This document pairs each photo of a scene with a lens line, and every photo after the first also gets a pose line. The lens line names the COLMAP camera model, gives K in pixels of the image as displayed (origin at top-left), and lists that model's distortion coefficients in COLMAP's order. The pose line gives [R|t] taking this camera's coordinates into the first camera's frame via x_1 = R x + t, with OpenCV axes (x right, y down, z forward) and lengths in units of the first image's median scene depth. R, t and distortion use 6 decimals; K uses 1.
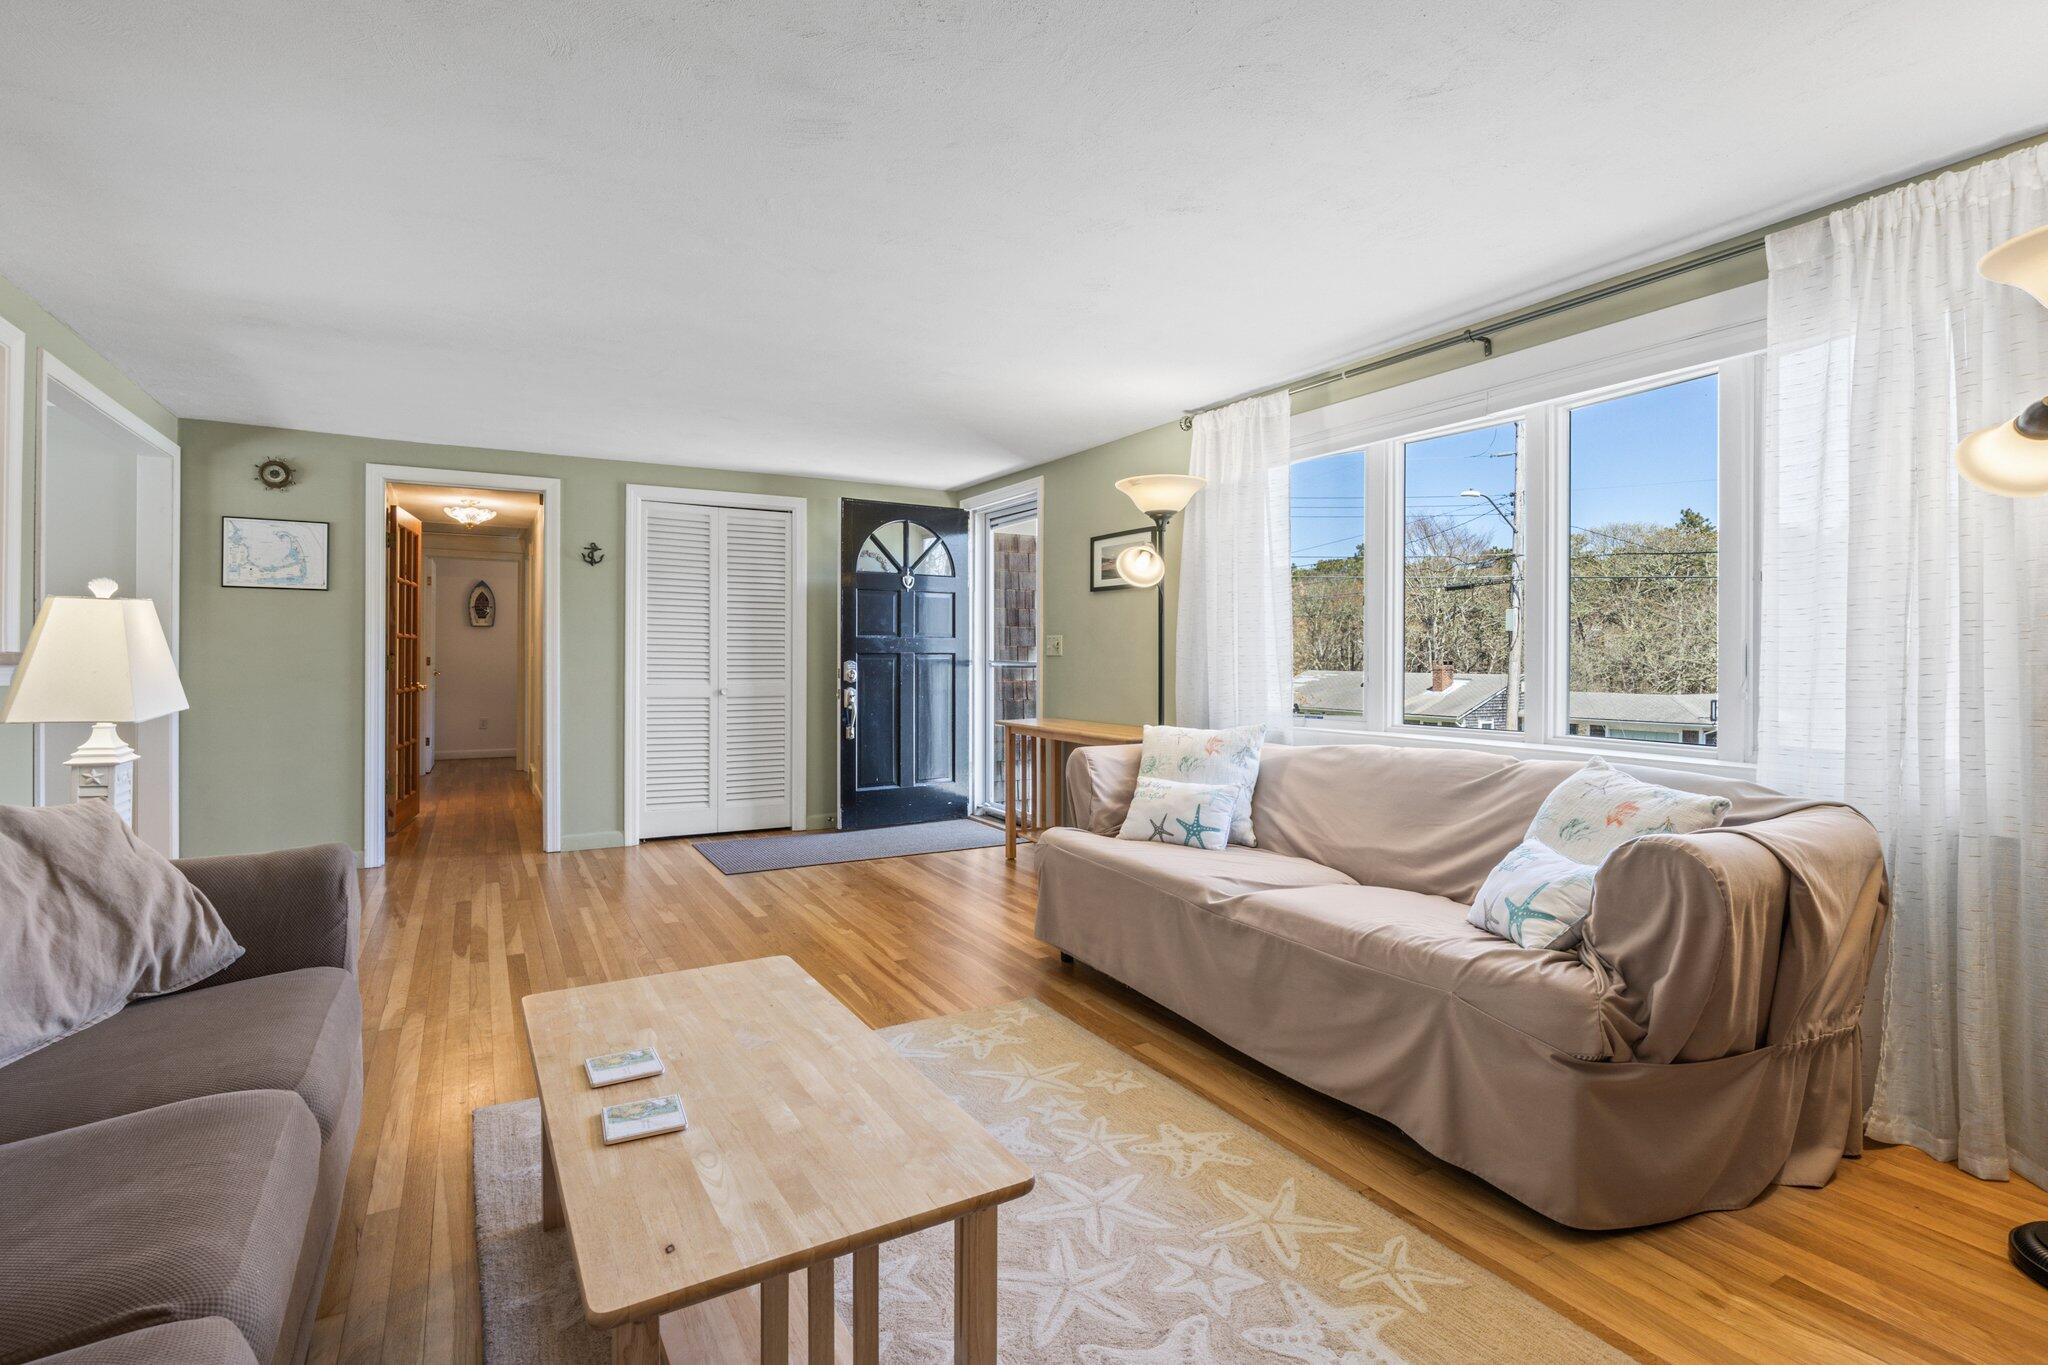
lens RADIAL K [[934.7, 0, 1011.7], [0, 934.7, 674.4], [0, 0, 1]] dist [-0.010179, 0.001268]
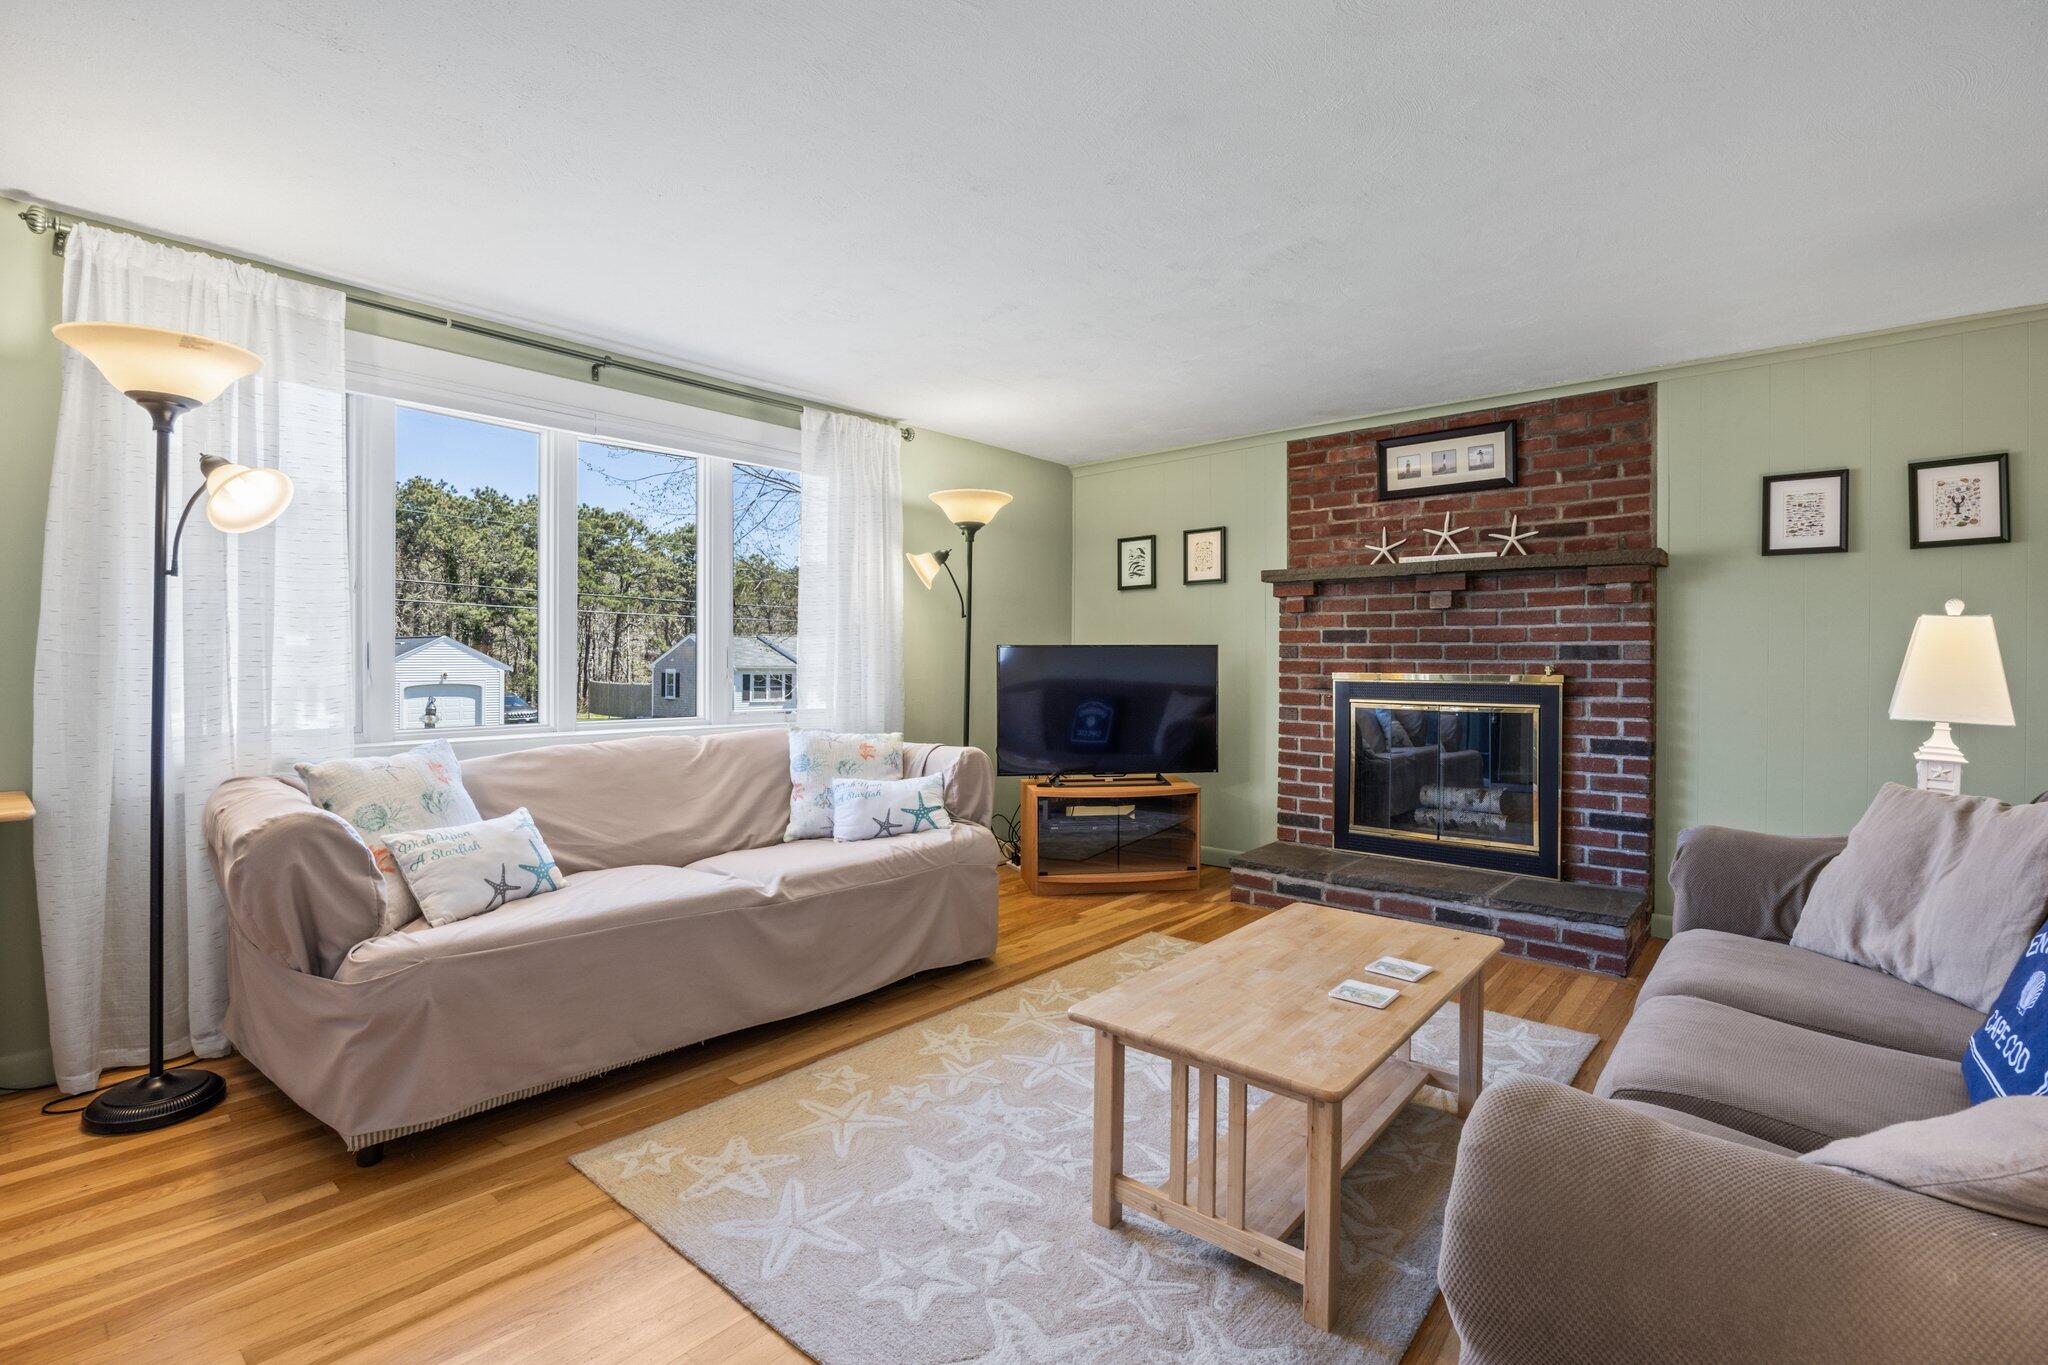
lens RADIAL K [[934.7, 0, 1011.5], [0, 934.7, 664.4], [0, 0, 1]] dist [-0.010179, 0.001268]
pose [[-0.306034, -0.013480, 0.951925, -1.094410], [0.011318, 0.999778, 0.017797, -0.031831], [-0.951953, 0.016220, -0.305813, 1.373989]]
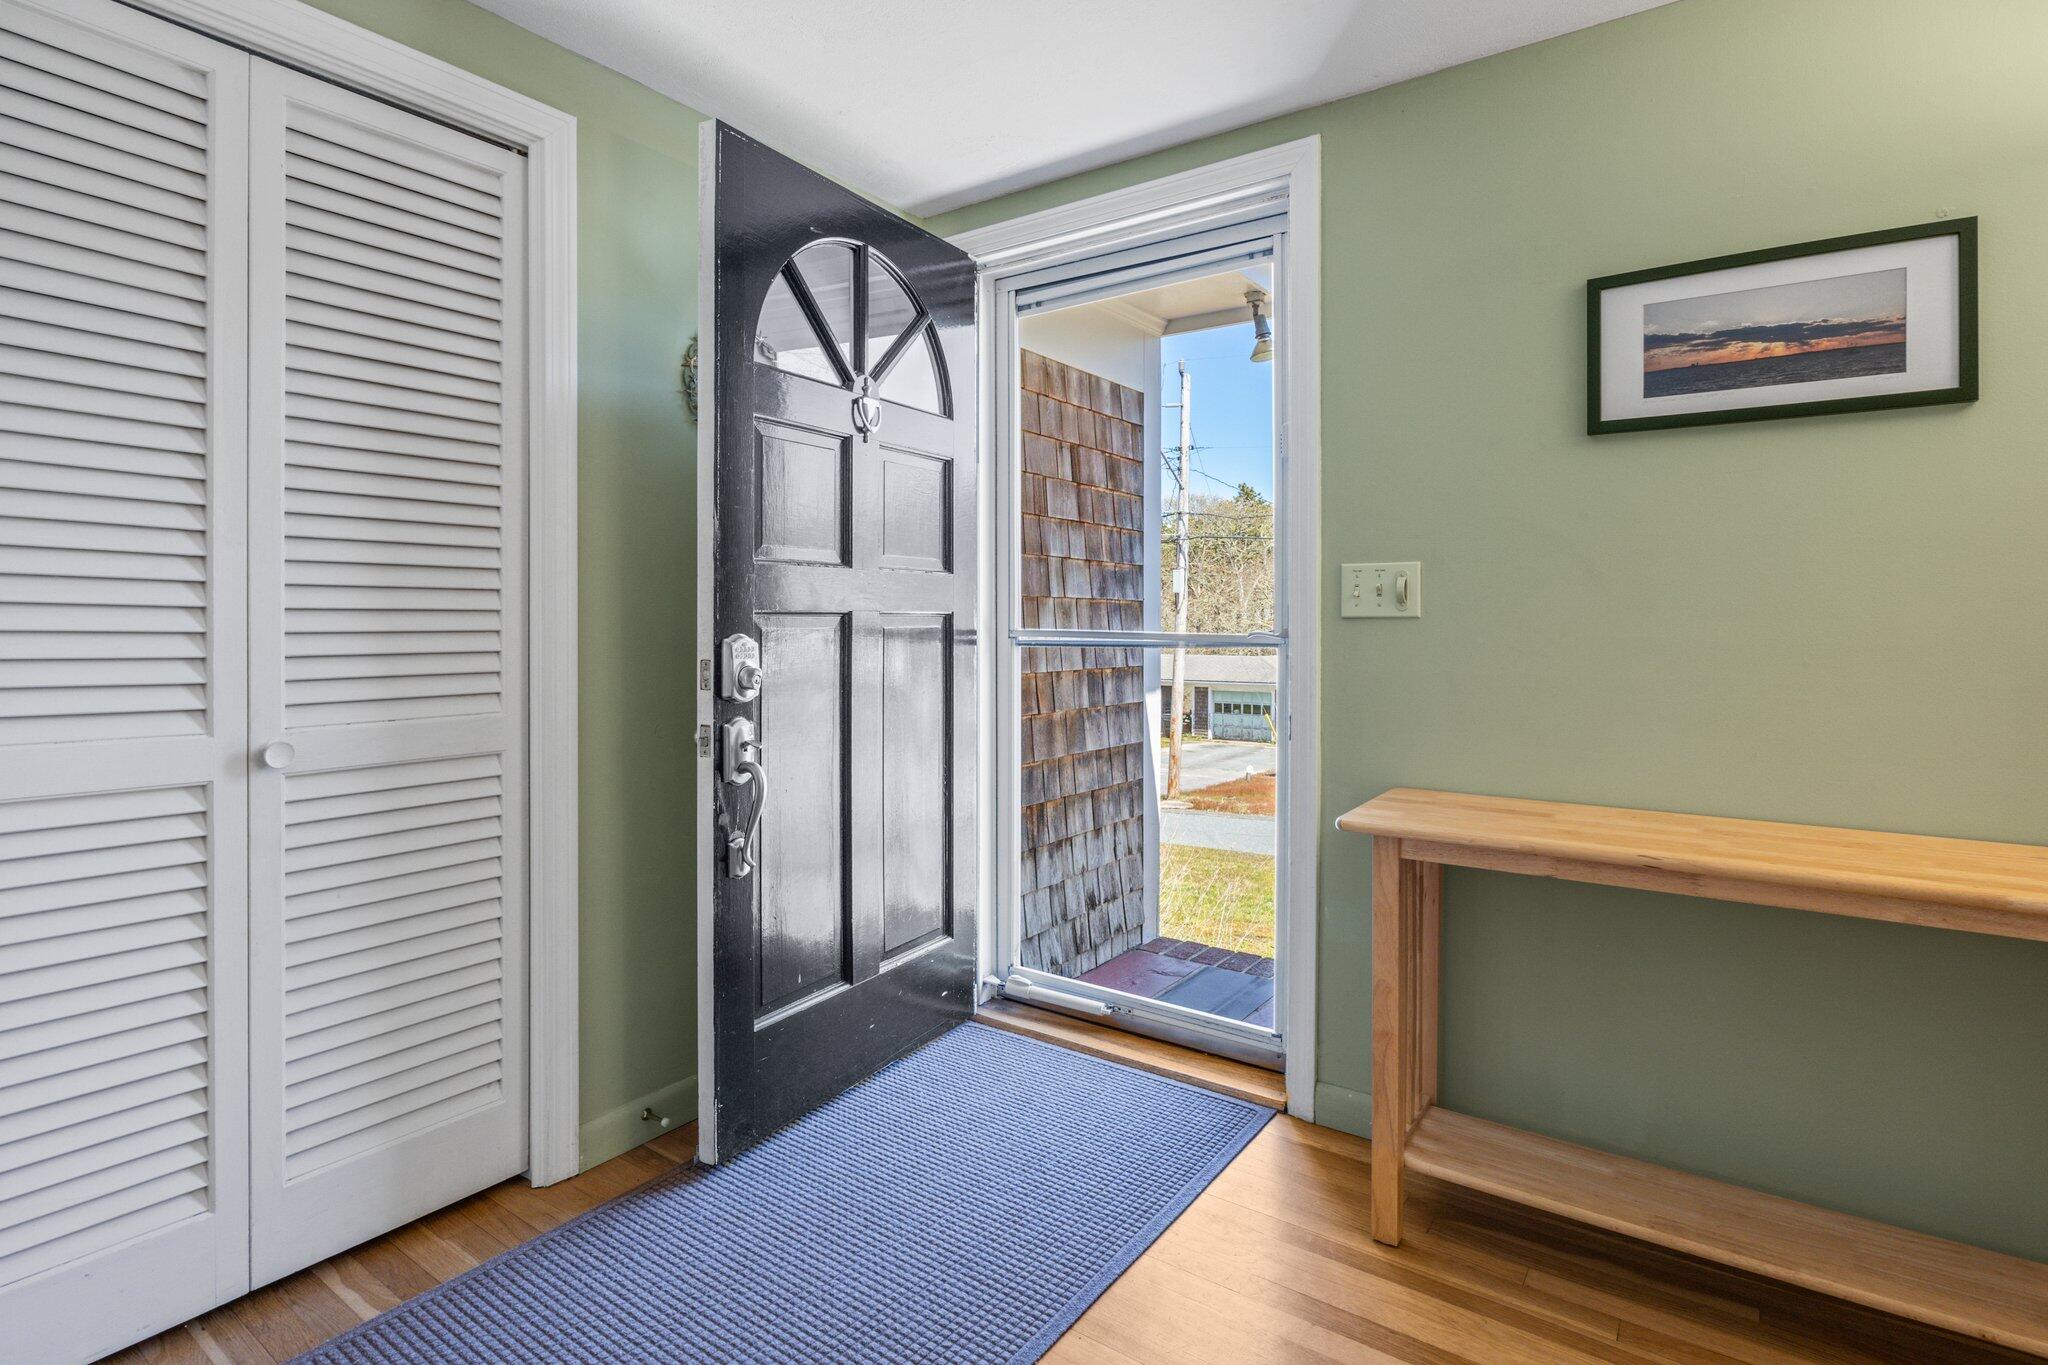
lens RADIAL K [[1030.5, 0, 1019.5], [0, 1030.5, 631.1], [0, 0, 1]] dist [-0.002006, 0.000039]
pose [[0.911472, -0.005923, 0.411321, -0.068873], [0.009668, 0.999929, -0.007025, -0.003673], [-0.411250, 0.010380, 0.911464, 0.189083]]
